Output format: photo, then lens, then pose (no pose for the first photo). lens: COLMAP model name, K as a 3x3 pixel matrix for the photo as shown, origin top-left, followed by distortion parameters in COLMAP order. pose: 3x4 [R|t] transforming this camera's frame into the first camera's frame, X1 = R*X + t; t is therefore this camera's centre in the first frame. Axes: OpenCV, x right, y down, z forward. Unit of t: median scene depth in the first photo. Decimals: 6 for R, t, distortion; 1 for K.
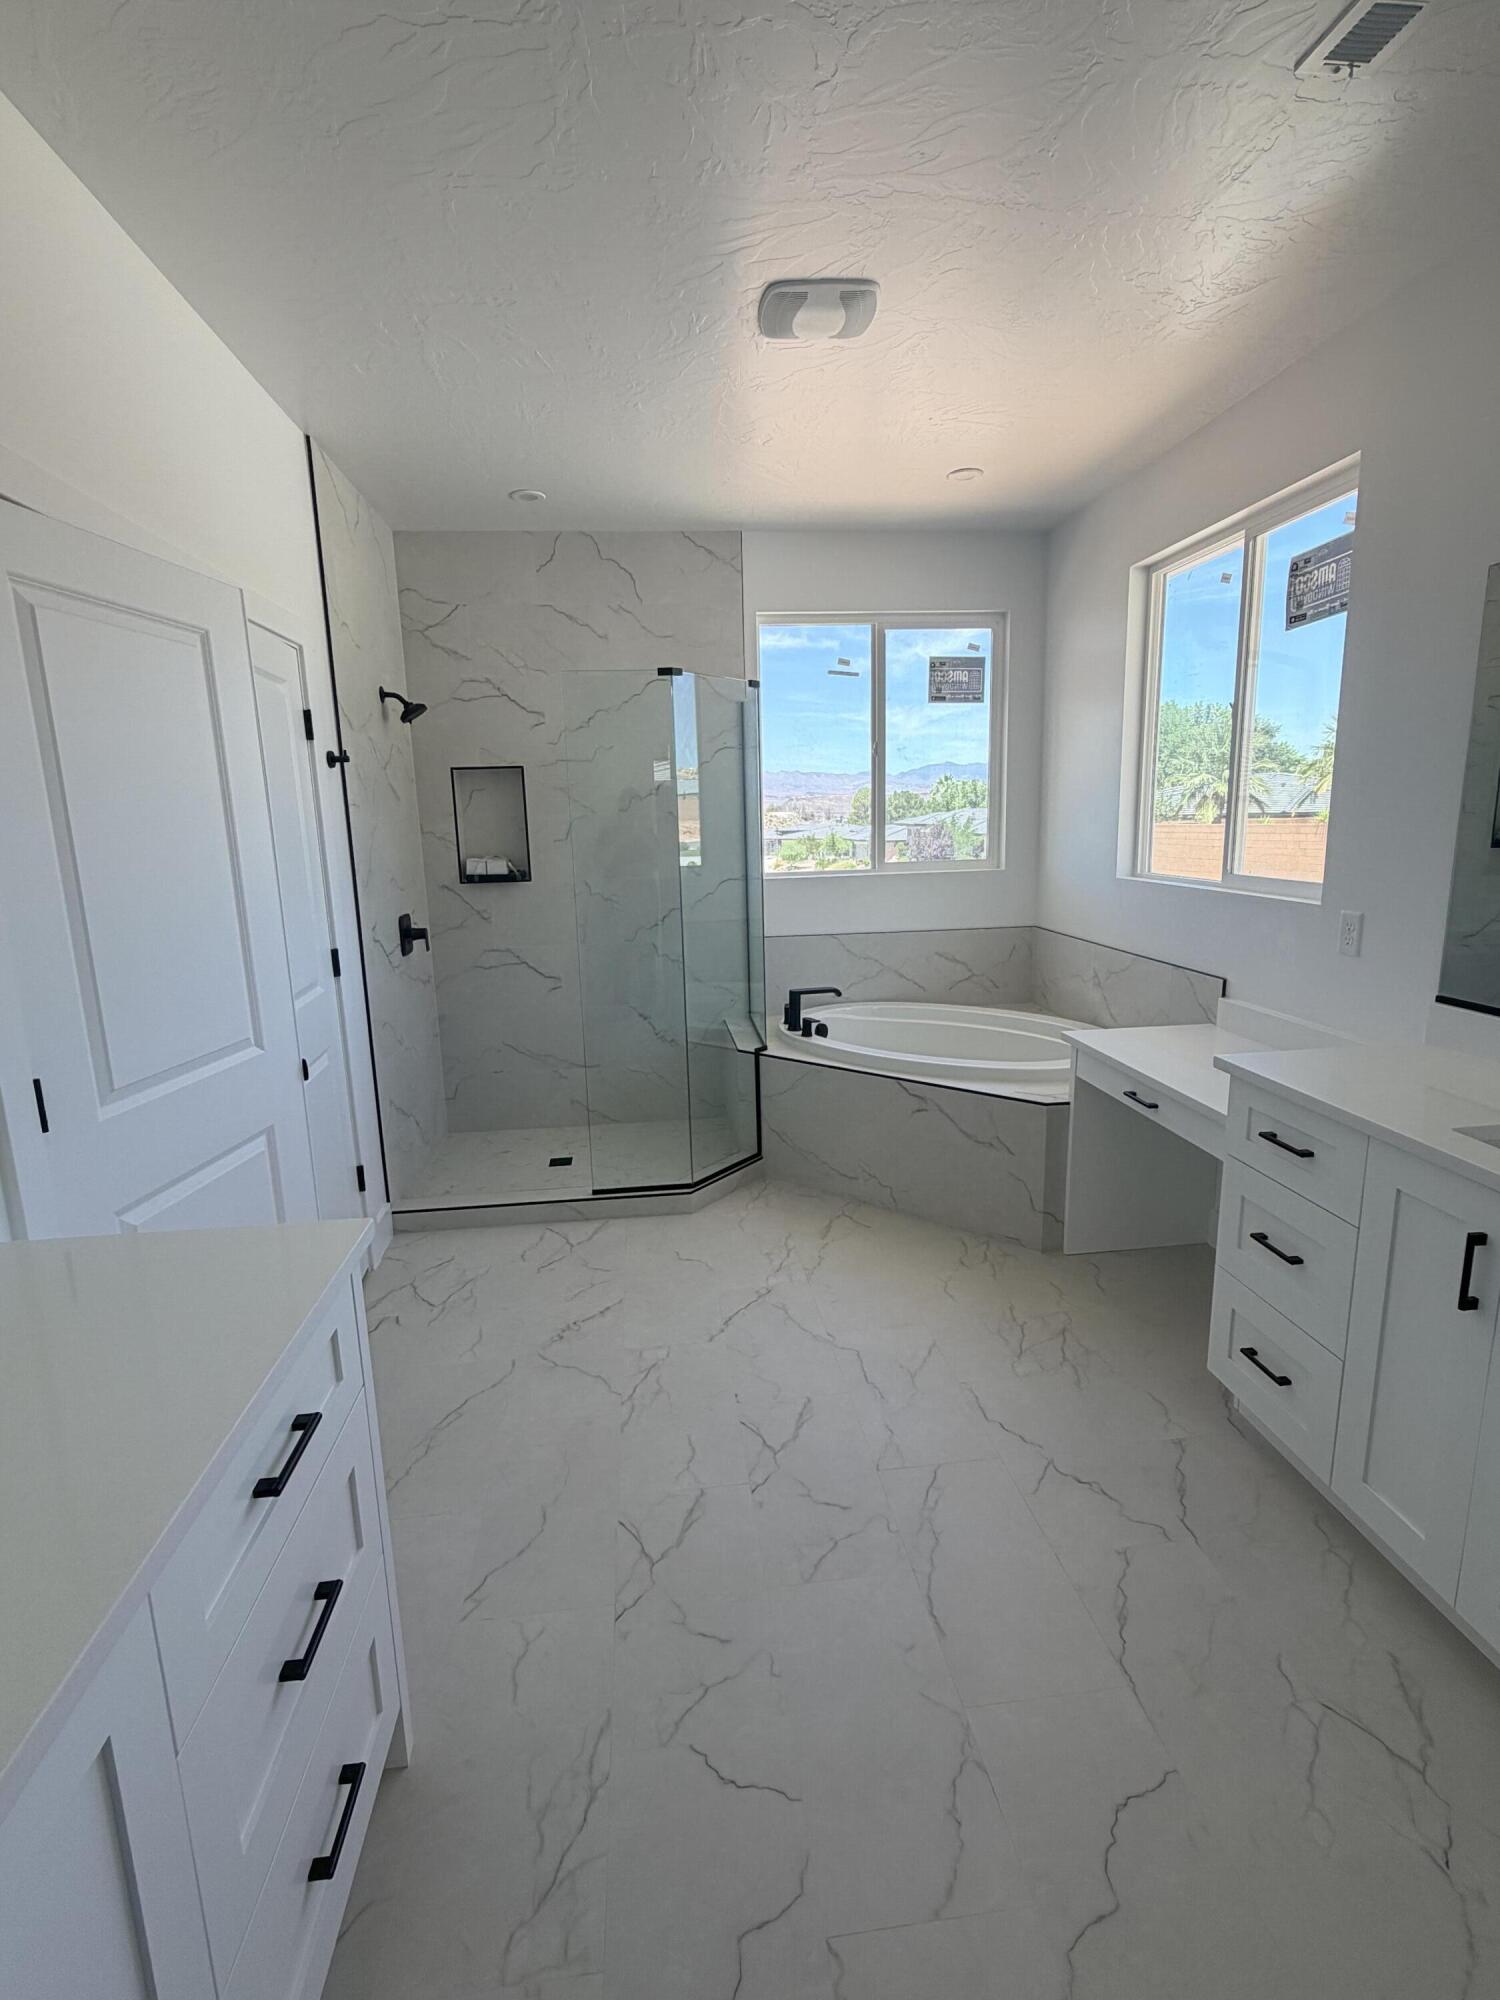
lens RADIAL K [[930.1, 0, 747.3], [0, 930.1, 998.9], [0, 0, 1]] dist [0.001090, 0.000637]
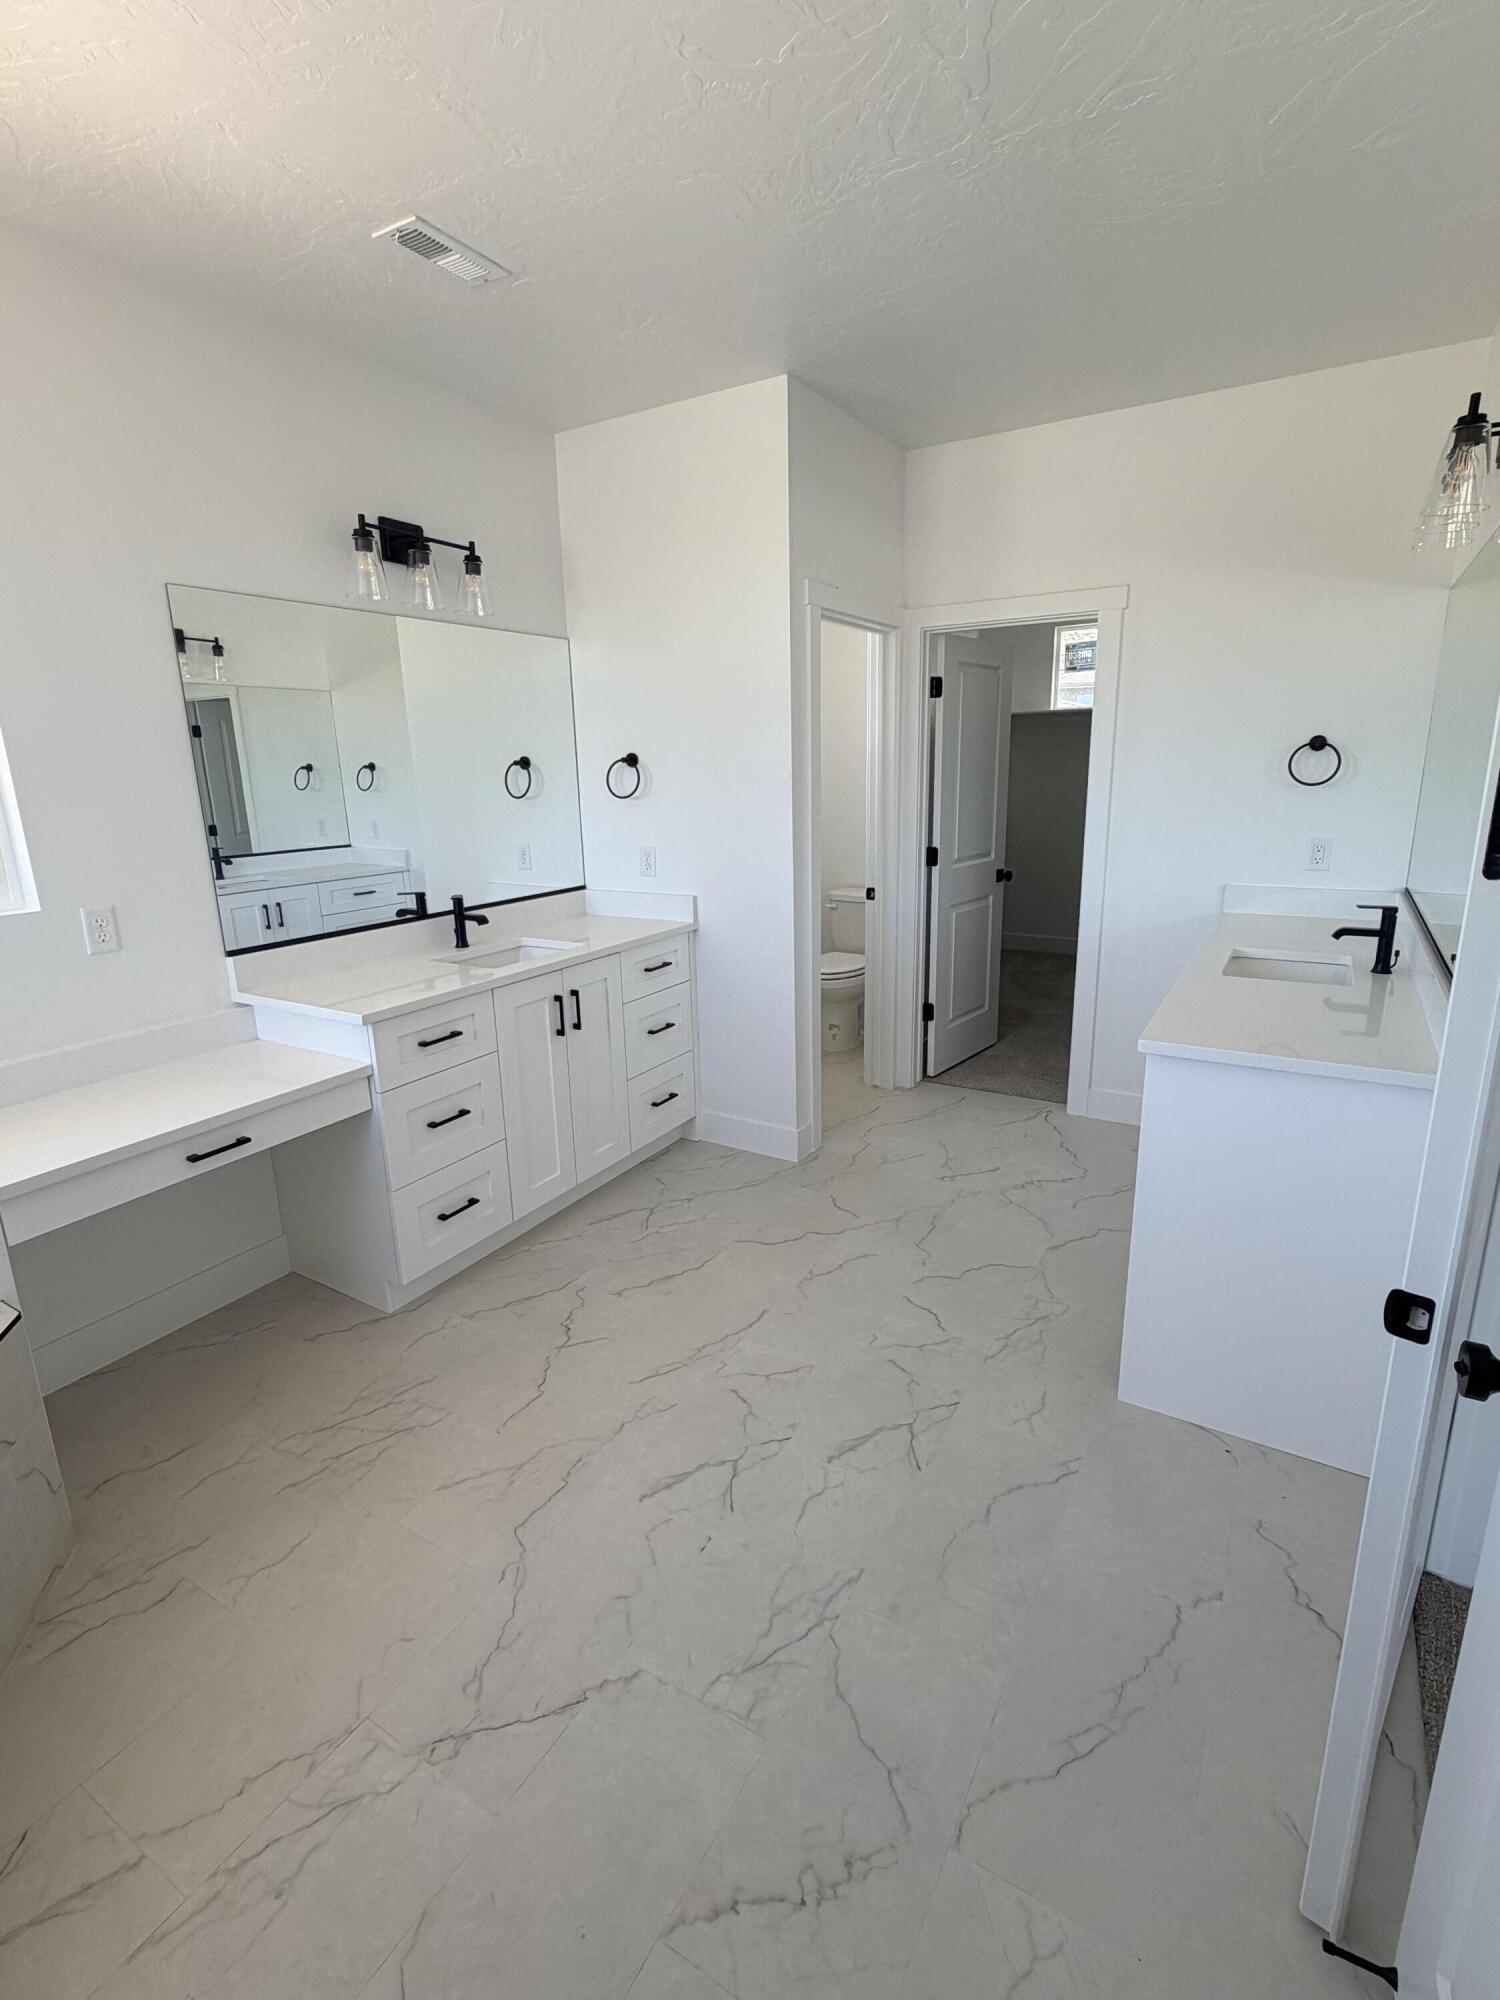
lens RADIAL K [[930.1, 0, 744.6], [0, 930.1, 1000.0], [0, 0, 1]] dist [0.001090, 0.000637]
pose [[-0.788194, -0.109611, 0.605587, -0.485277], [0.163177, 0.911571, 0.377374, -0.281199], [-0.593400, 0.396262, -0.700609, 1.444687]]
